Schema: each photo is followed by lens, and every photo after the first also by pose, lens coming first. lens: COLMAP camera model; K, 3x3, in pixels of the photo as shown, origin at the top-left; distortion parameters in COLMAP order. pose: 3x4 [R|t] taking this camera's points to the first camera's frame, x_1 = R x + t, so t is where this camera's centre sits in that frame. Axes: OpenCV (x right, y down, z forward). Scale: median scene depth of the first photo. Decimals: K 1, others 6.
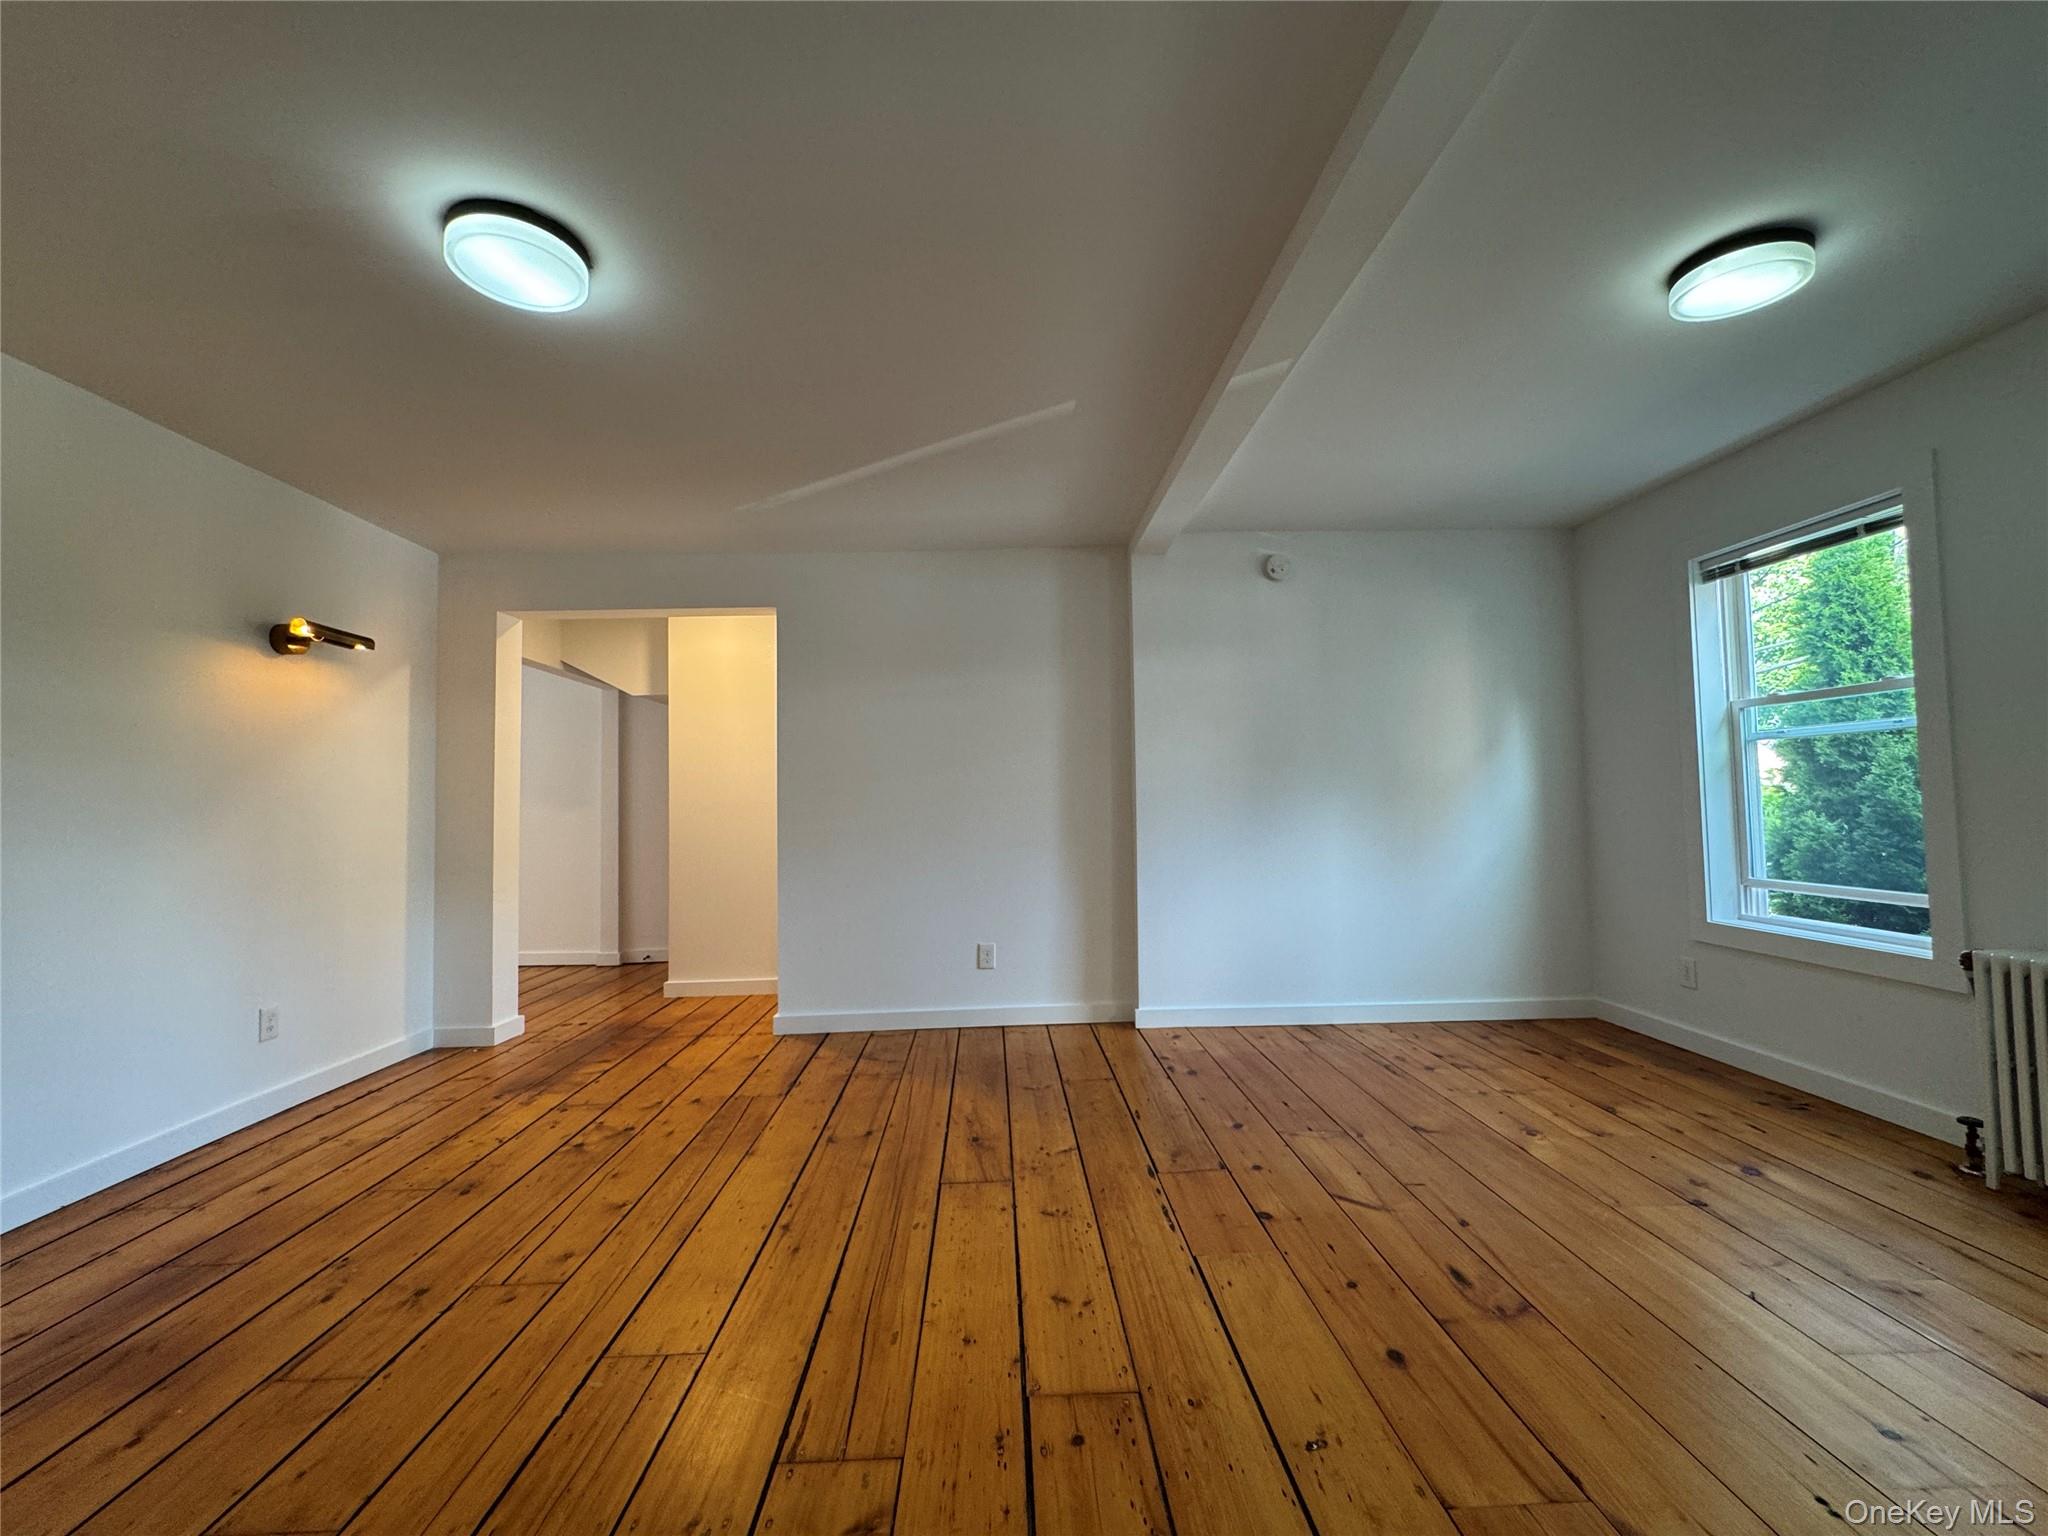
lens RADIAL K [[821.0, 0, 1024.0], [0, 821.0, 768.0], [0, 0, 1]] dist [-0.002464, -0.000457]
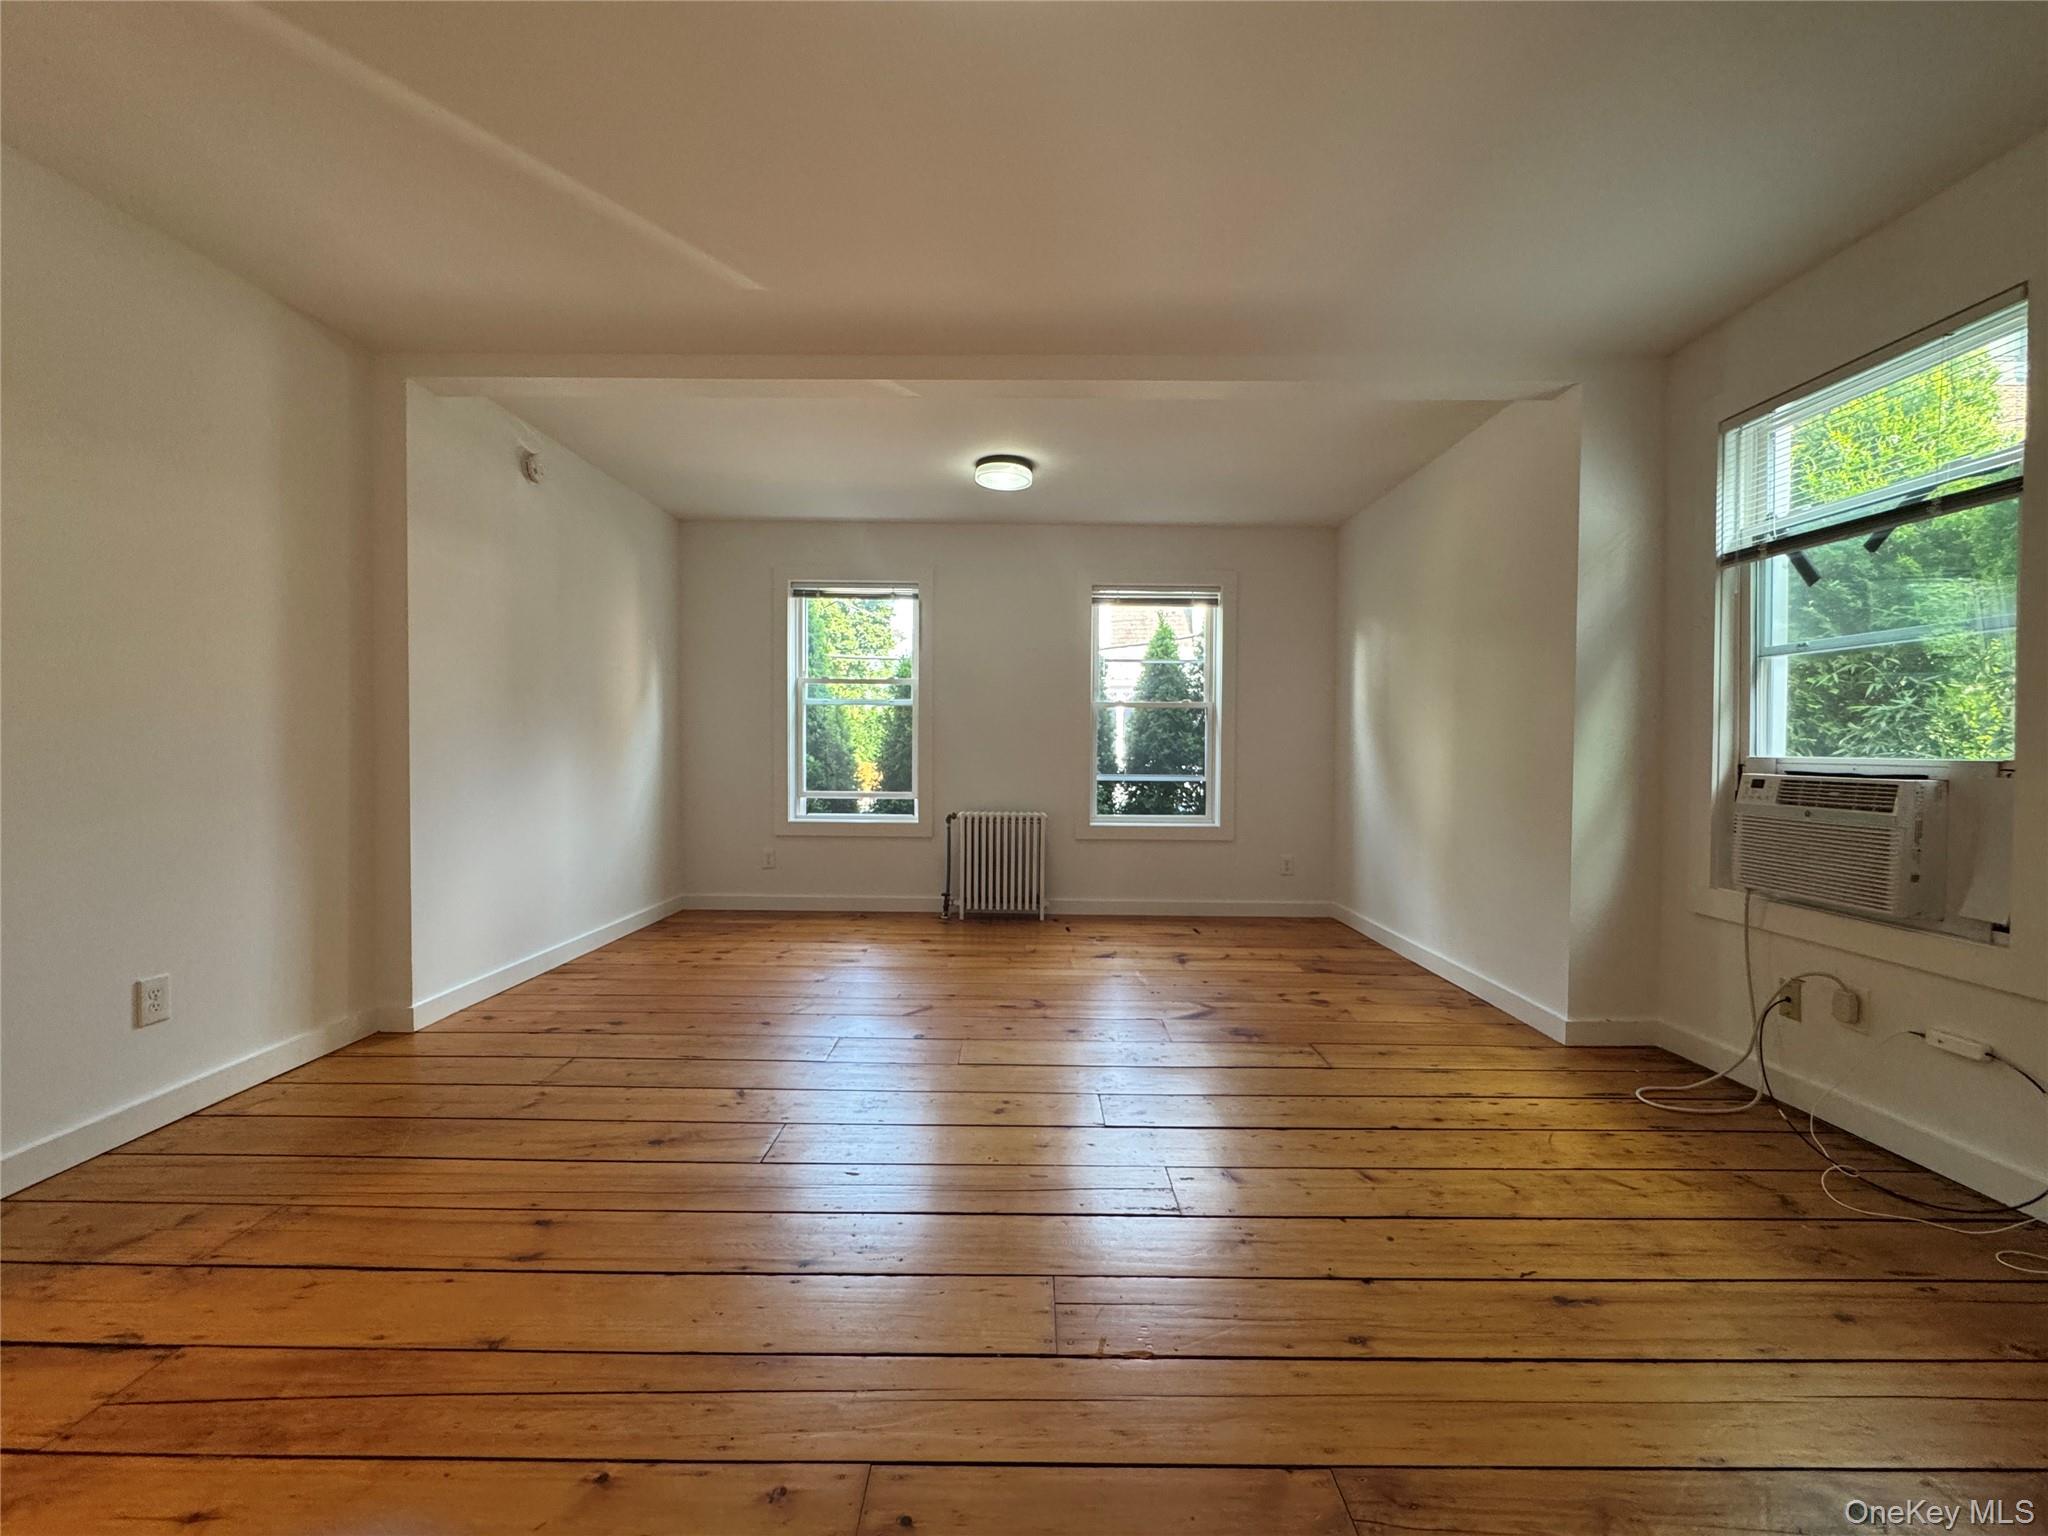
lens RADIAL K [[819.9, 0, 1024.0], [0, 819.9, 768.0], [0, 0, 1]] dist [-0.002641, -0.000403]
pose [[0.043752, -0.006850, 0.999019, -0.720495], [-0.050671, 0.998674, 0.009067, 0.057781], [-0.997757, -0.051018, 0.043347, 0.545883]]
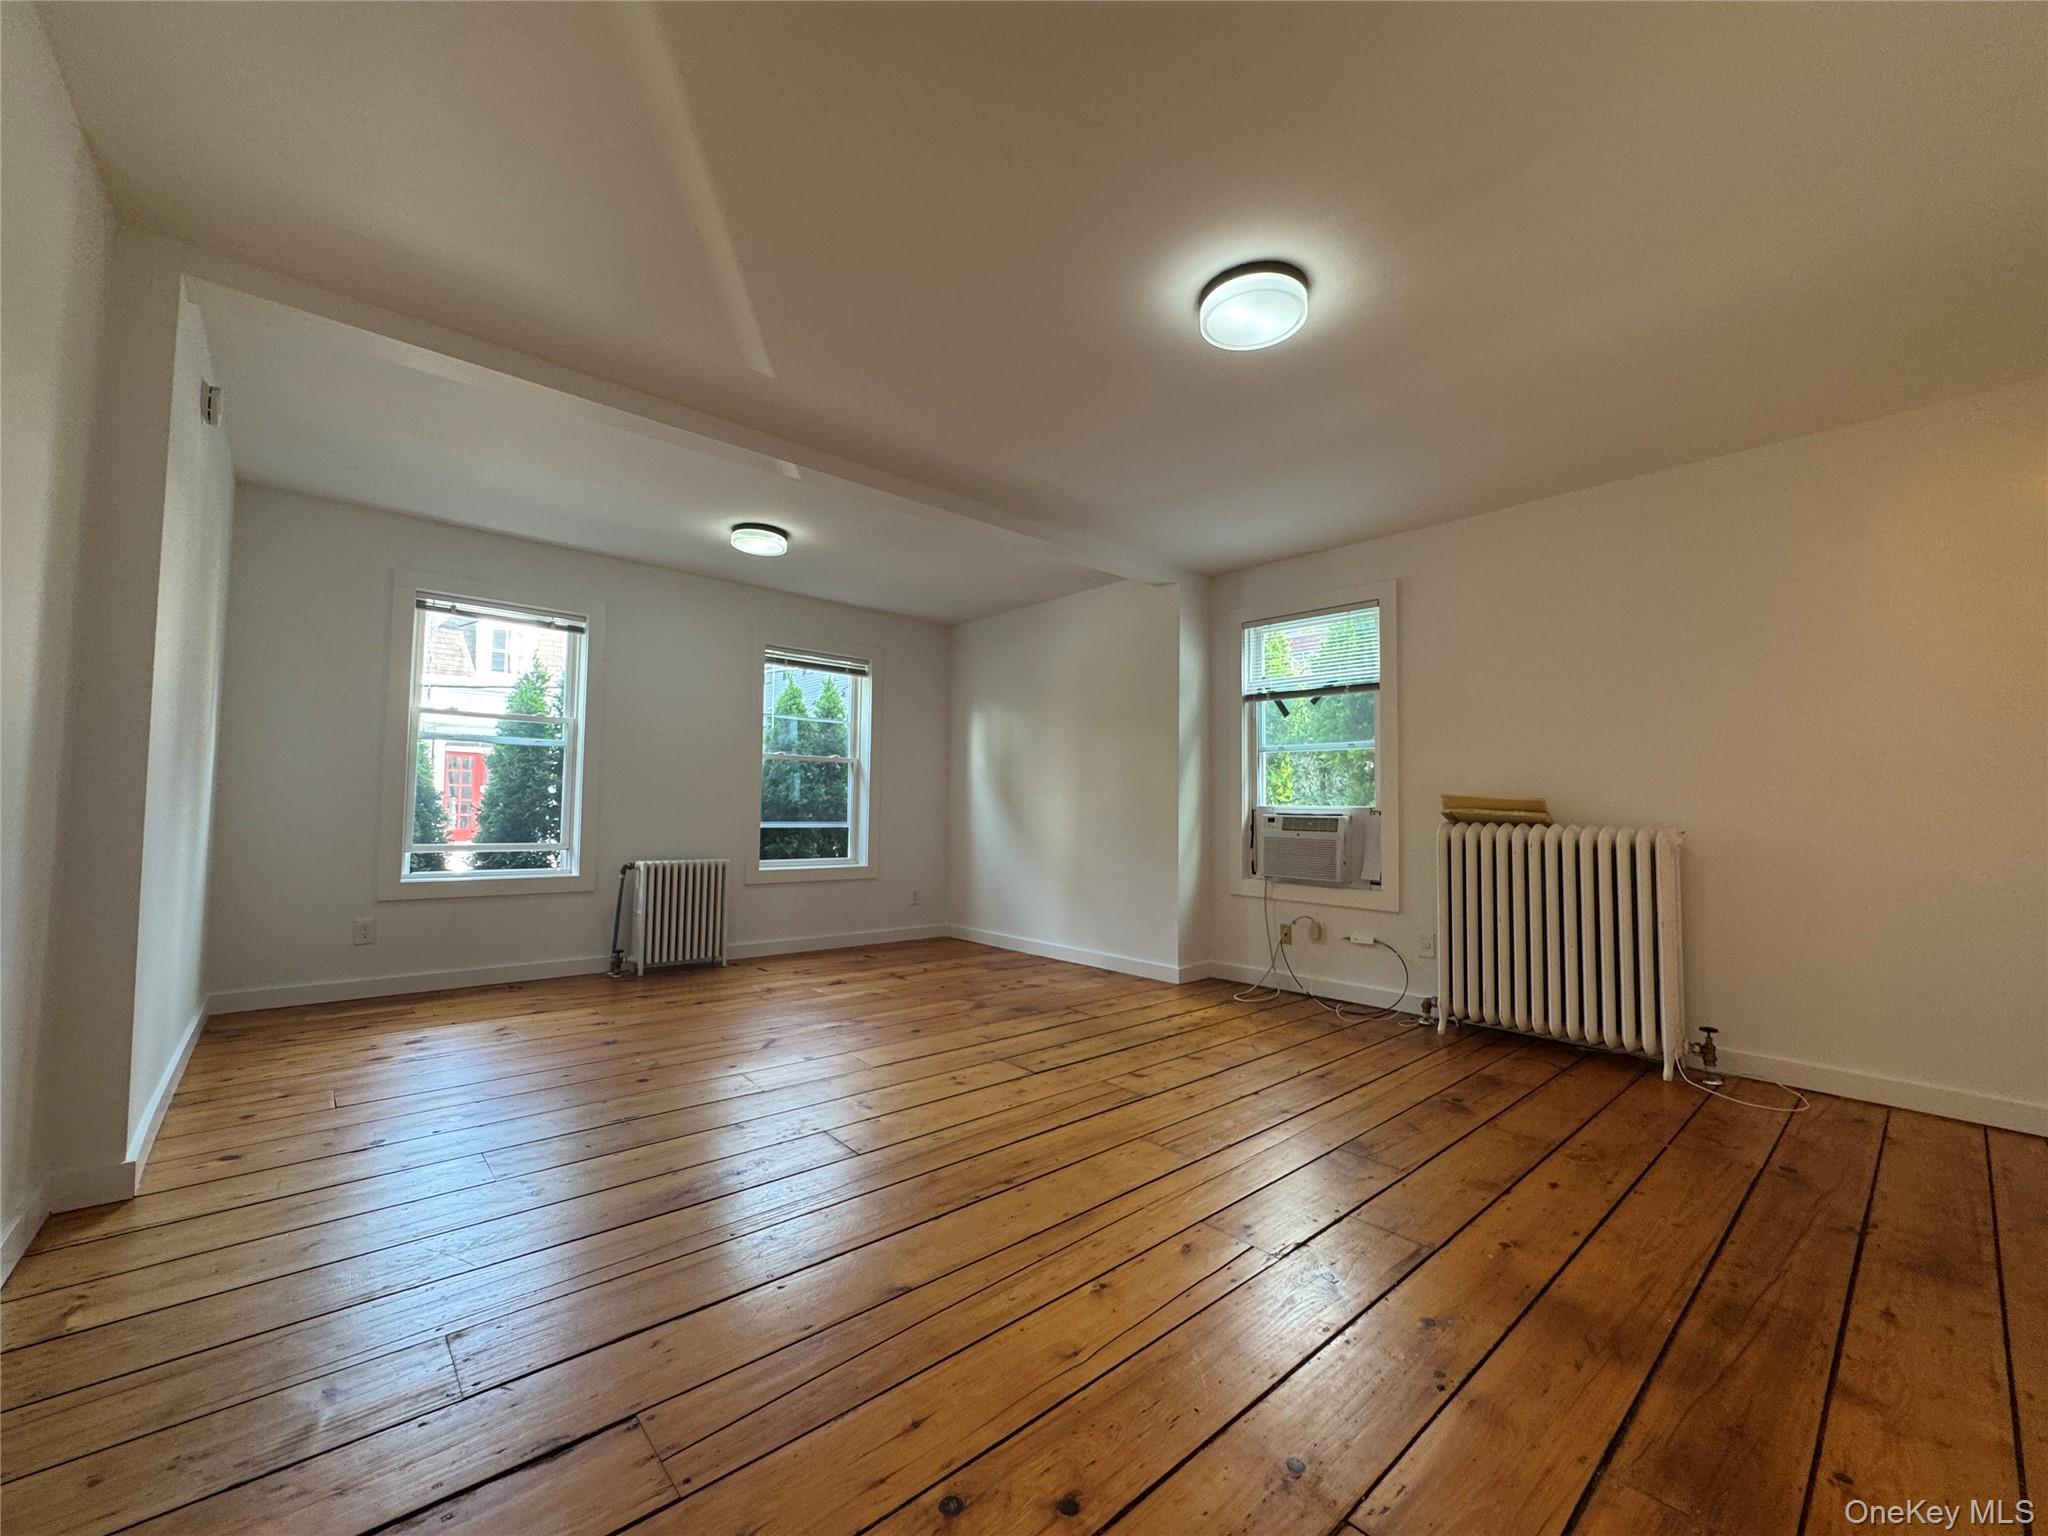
lens RADIAL K [[819.9, 0, 1024.0], [0, 819.9, 768.0], [0, 0, 1]] dist [-0.002641, -0.000403]
pose [[-0.635161, 0.044951, 0.771070, -0.764419], [-0.038316, 0.995242, -0.089582, 0.099739], [-0.771428, -0.086444, -0.630417, 1.153493]]
